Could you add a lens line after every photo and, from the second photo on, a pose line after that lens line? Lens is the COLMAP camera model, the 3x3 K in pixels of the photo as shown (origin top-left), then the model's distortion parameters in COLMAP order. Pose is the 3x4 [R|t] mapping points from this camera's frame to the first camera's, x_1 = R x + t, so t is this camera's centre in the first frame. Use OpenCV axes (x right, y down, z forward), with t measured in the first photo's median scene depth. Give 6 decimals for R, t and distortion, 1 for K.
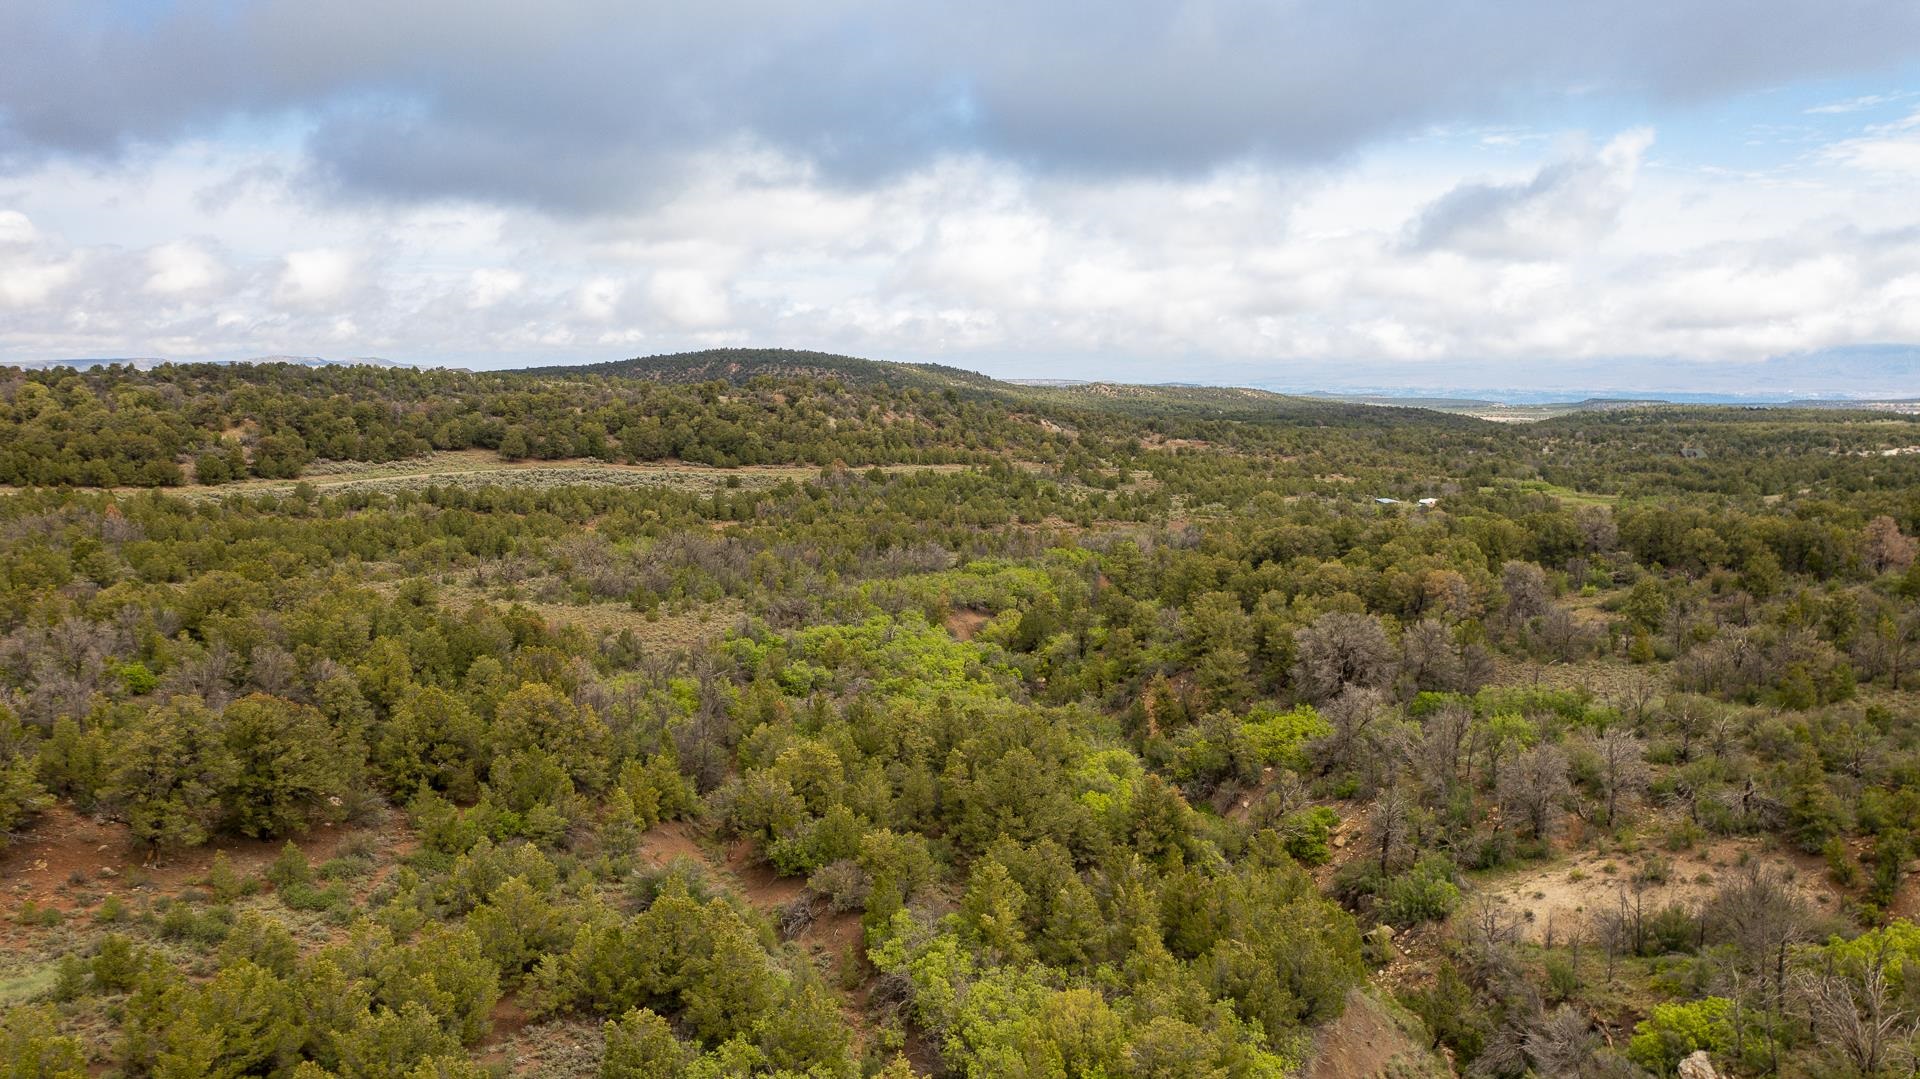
lens RADIAL K [[1522.4, 0, 960.0], [0, 1522.4, 539.5], [0, 0, 1]] dist [-0.015571, 0.004071]
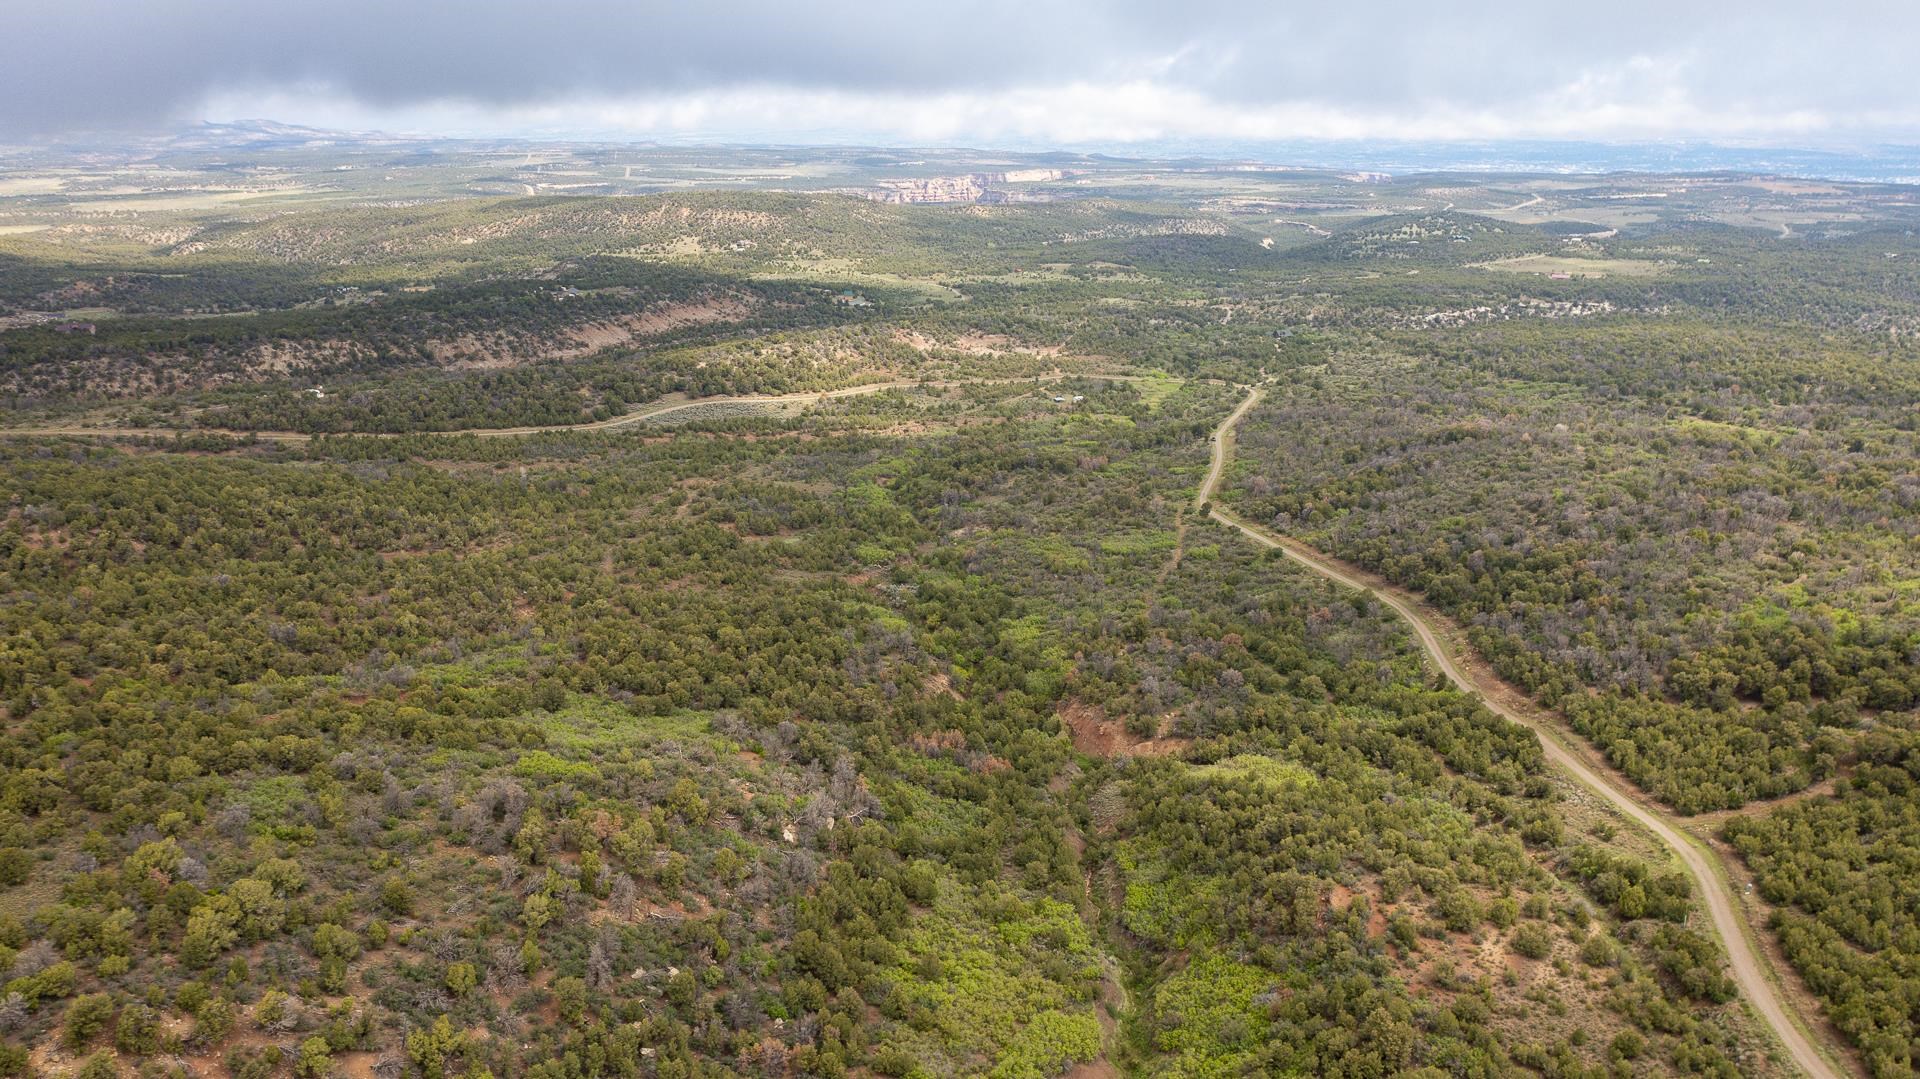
lens RADIAL K [[1522.4, 0, 960.0], [0, 1522.4, 539.5], [0, 0, 1]] dist [-0.015571, 0.004071]
pose [[0.997693, -0.024851, 0.063181, -0.023804], [0.014102, 0.986157, 0.165211, -0.221324], [-0.066412, -0.163939, 0.984232, -1.460495]]
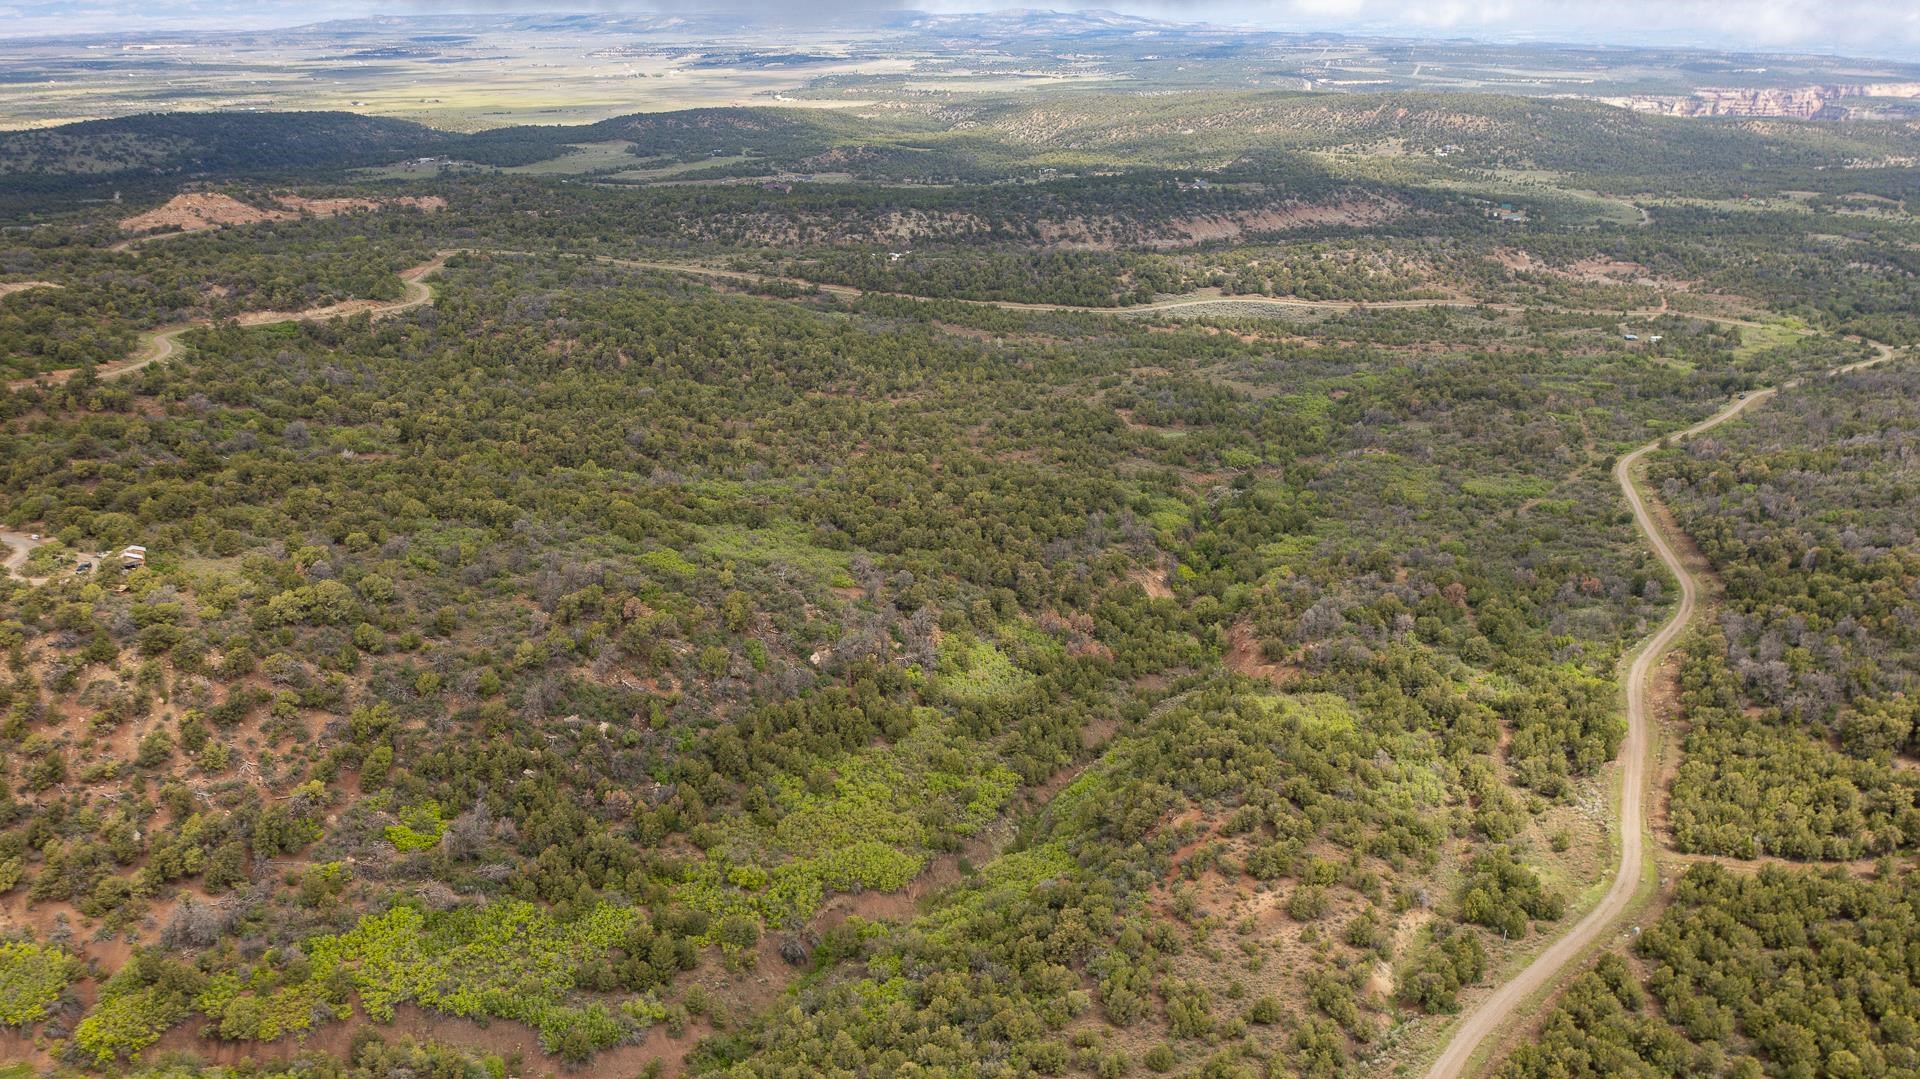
lens RADIAL K [[1522.4, 0, 960.0], [0, 1522.4, 539.5], [0, 0, 1]] dist [-0.015571, 0.004071]
pose [[0.901157, 0.144592, -0.408668, 0.382603], [-0.048638, 0.970505, 0.236125, -0.224576], [0.430755, -0.192909, 0.881610, -1.443205]]
